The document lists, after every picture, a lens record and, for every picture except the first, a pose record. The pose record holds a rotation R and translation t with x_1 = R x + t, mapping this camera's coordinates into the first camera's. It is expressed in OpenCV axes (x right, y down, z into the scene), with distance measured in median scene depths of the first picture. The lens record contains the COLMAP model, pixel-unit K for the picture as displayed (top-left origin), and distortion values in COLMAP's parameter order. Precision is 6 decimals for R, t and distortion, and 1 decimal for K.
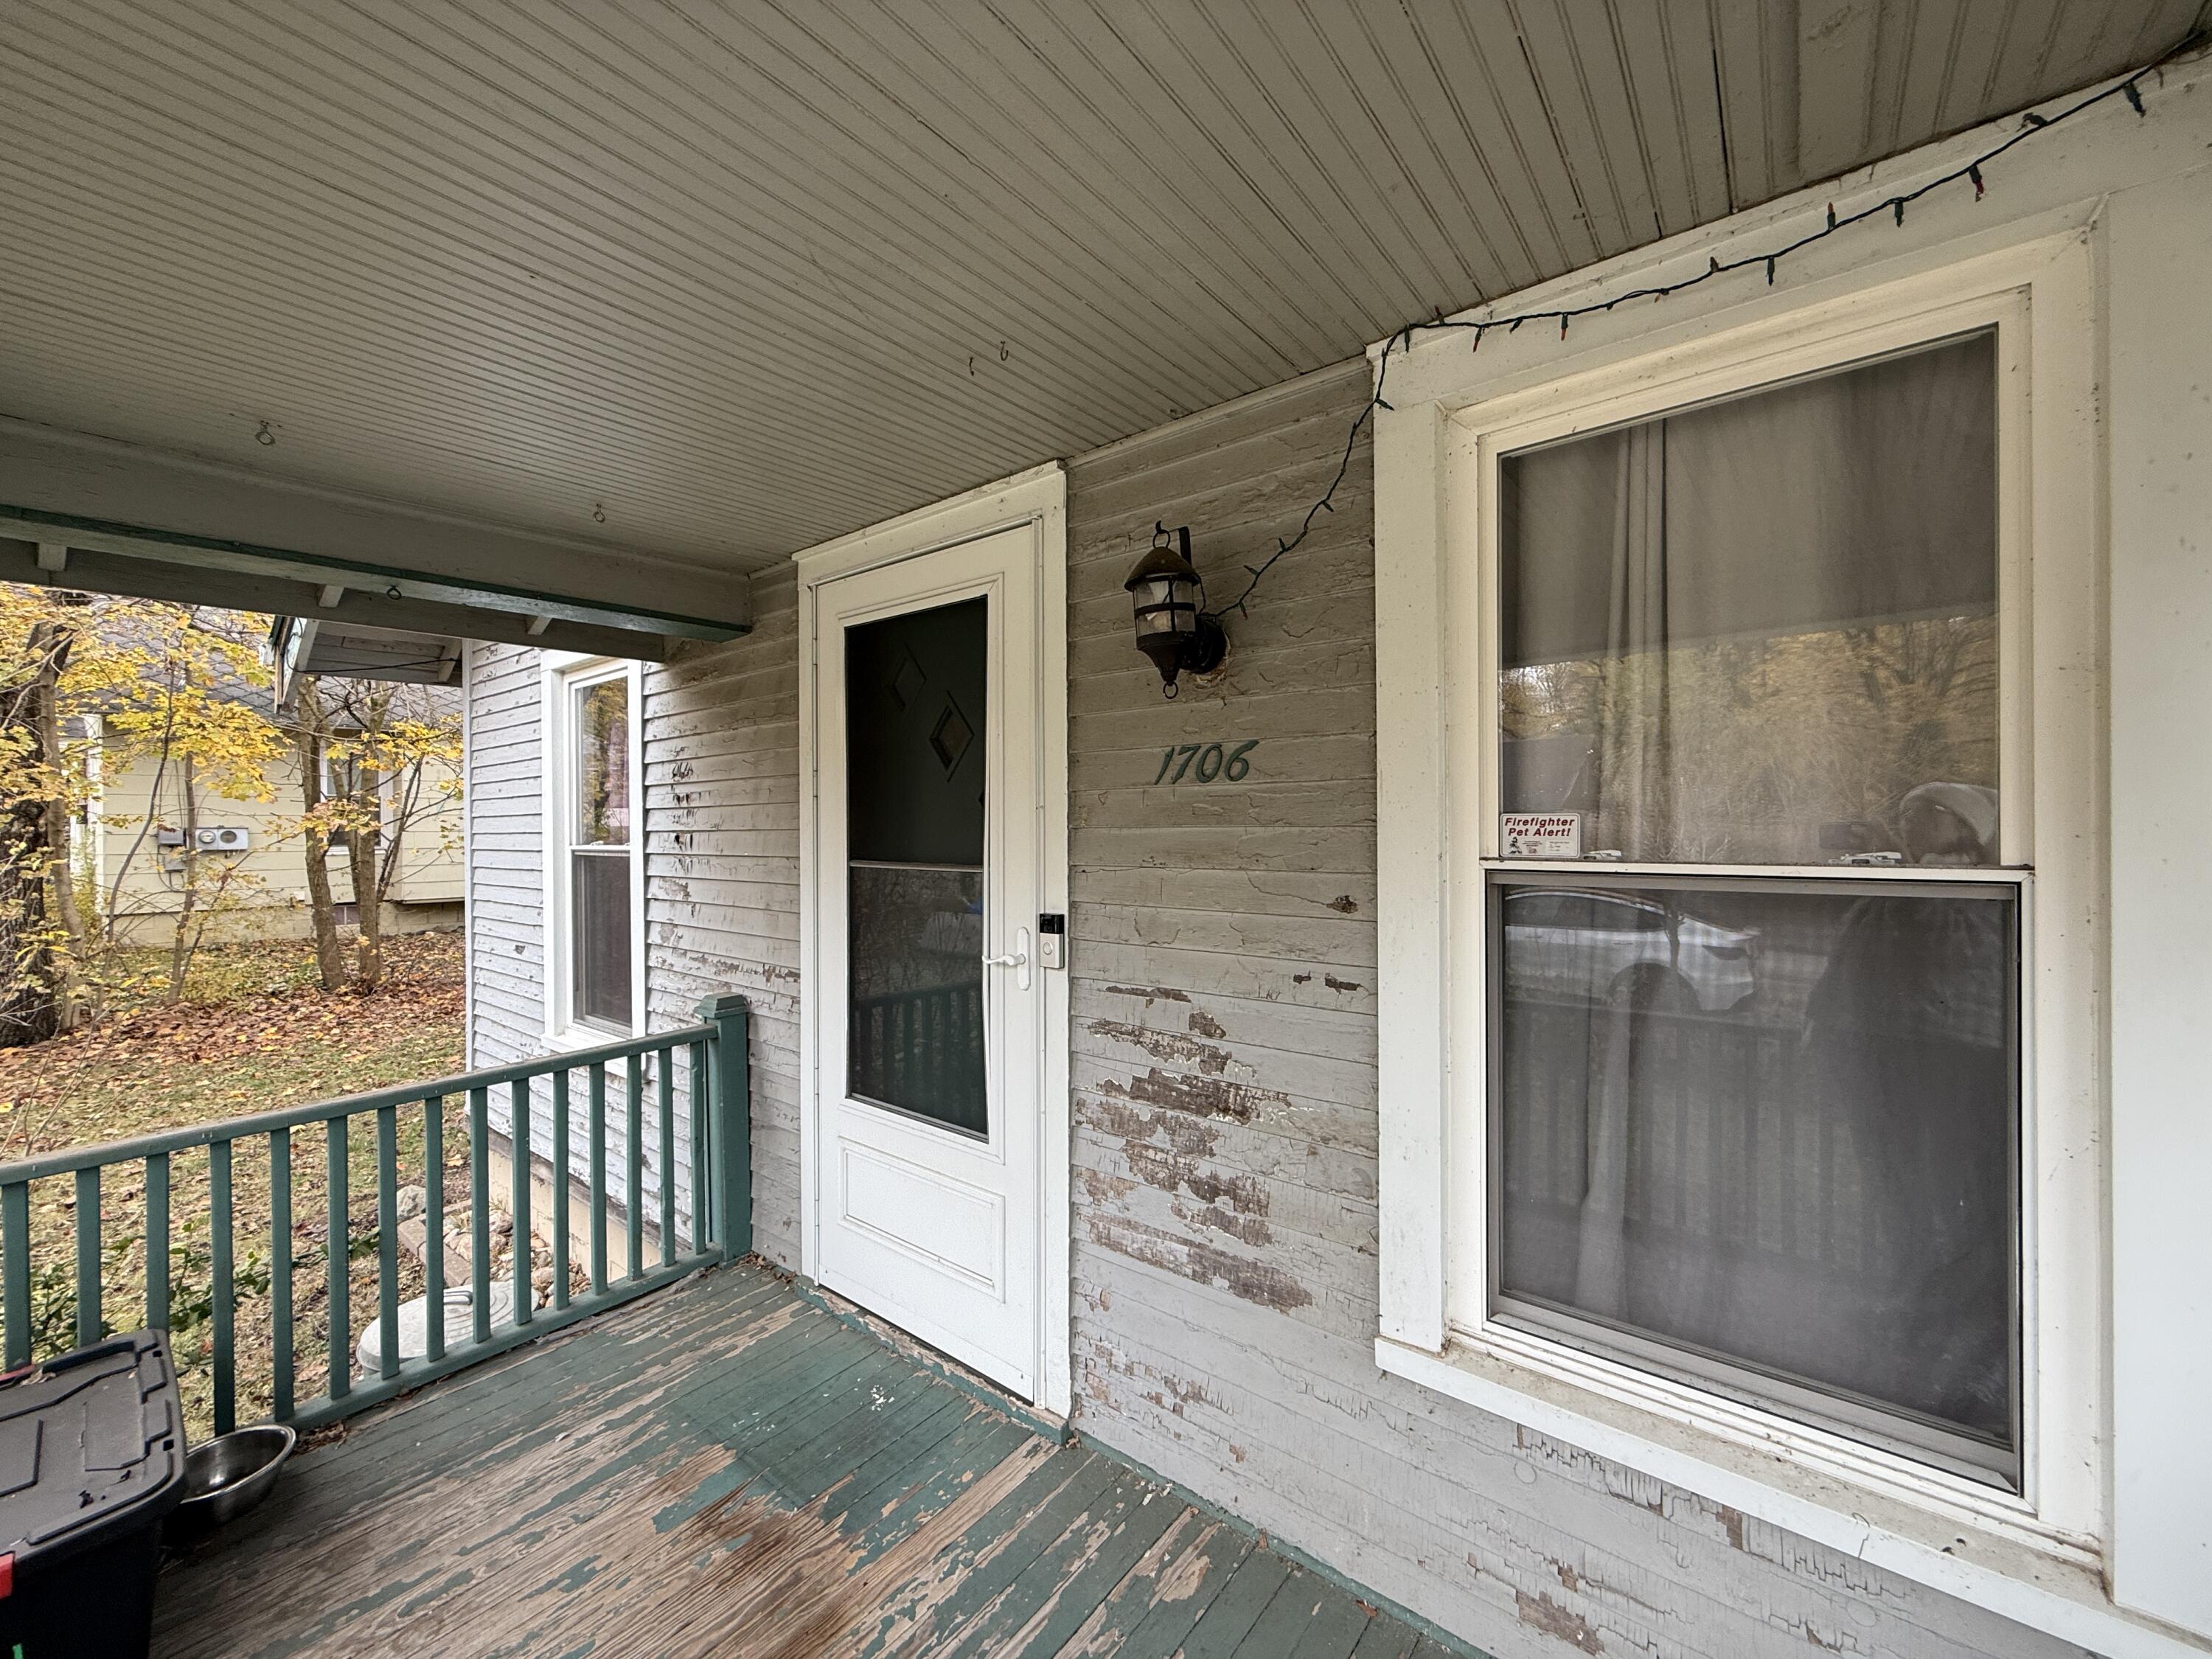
lens RADIAL K [[879.0, 0, 1102.4], [0, 879.0, 823.9], [0, 0, 1]] dist [0.000321, -0.000135]
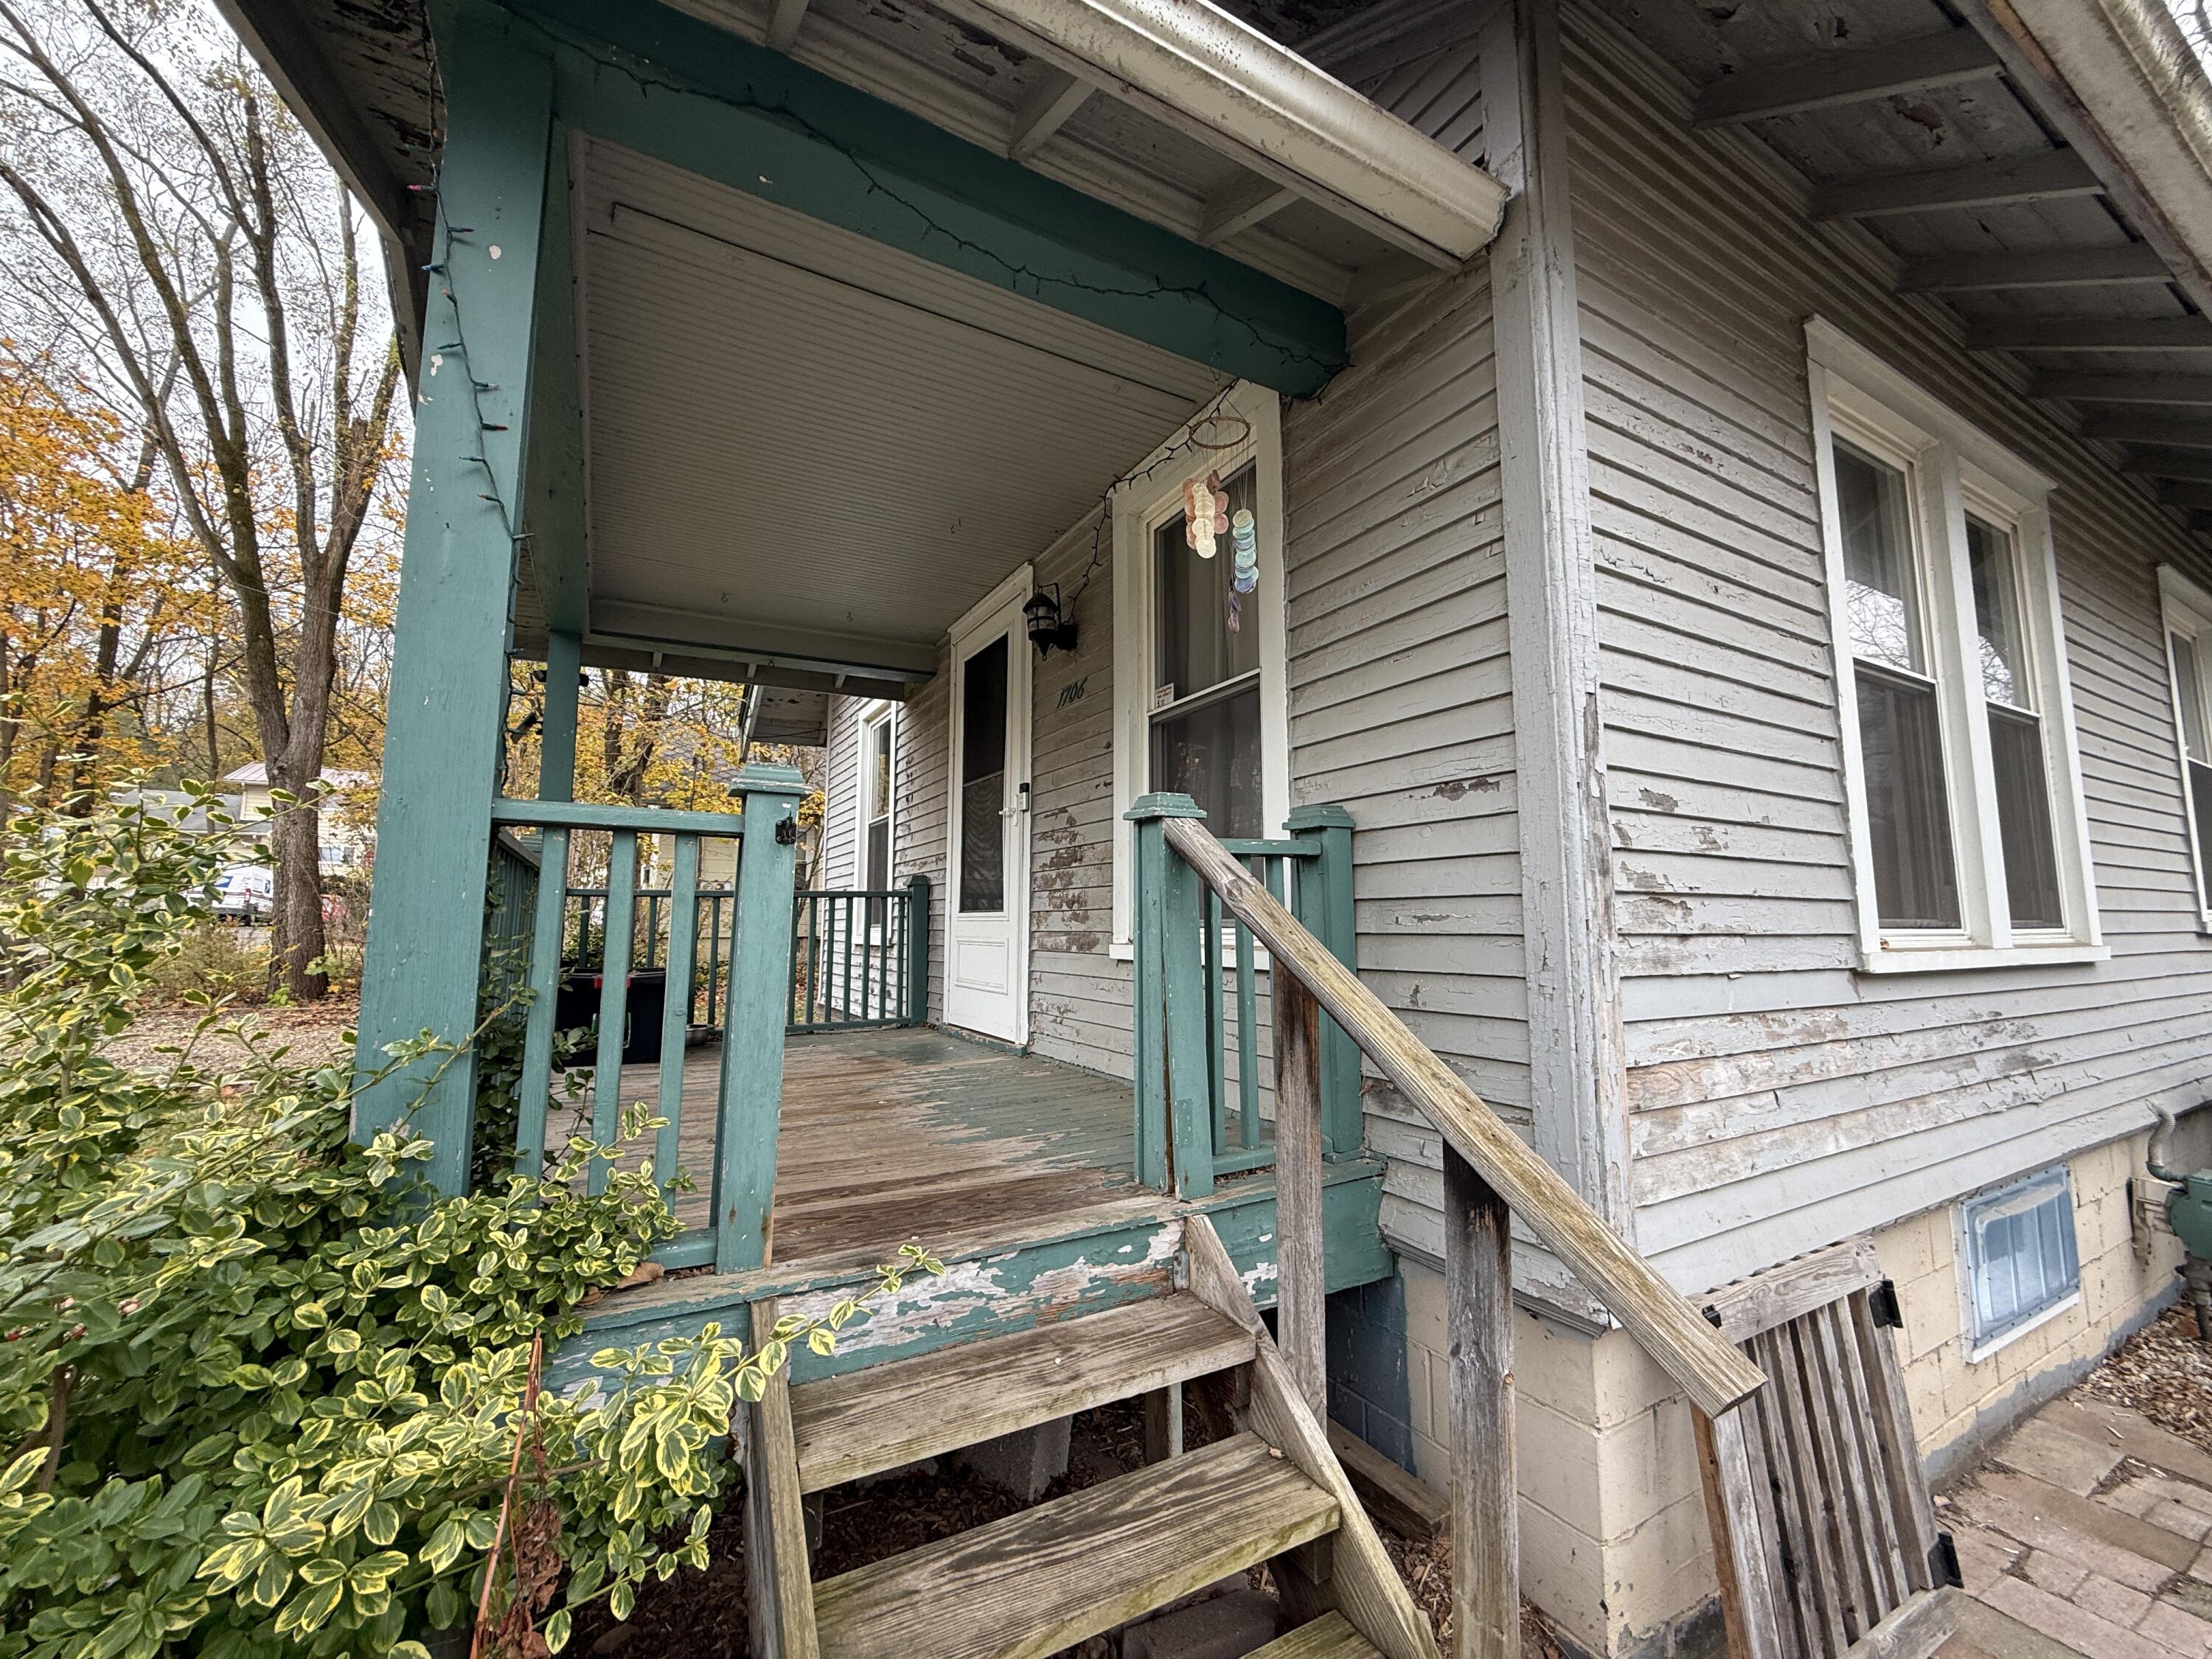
lens RADIAL K [[879.0, 0, 1104.4], [0, 879.0, 830.5], [0, 0, 1]] dist [0.000321, -0.000135]
pose [[0.930039, -0.029283, -0.366291, 0.817923], [-0.011468, 0.994021, -0.108584, 0.415588], [0.367281, 0.105189, 0.924143, -0.733119]]
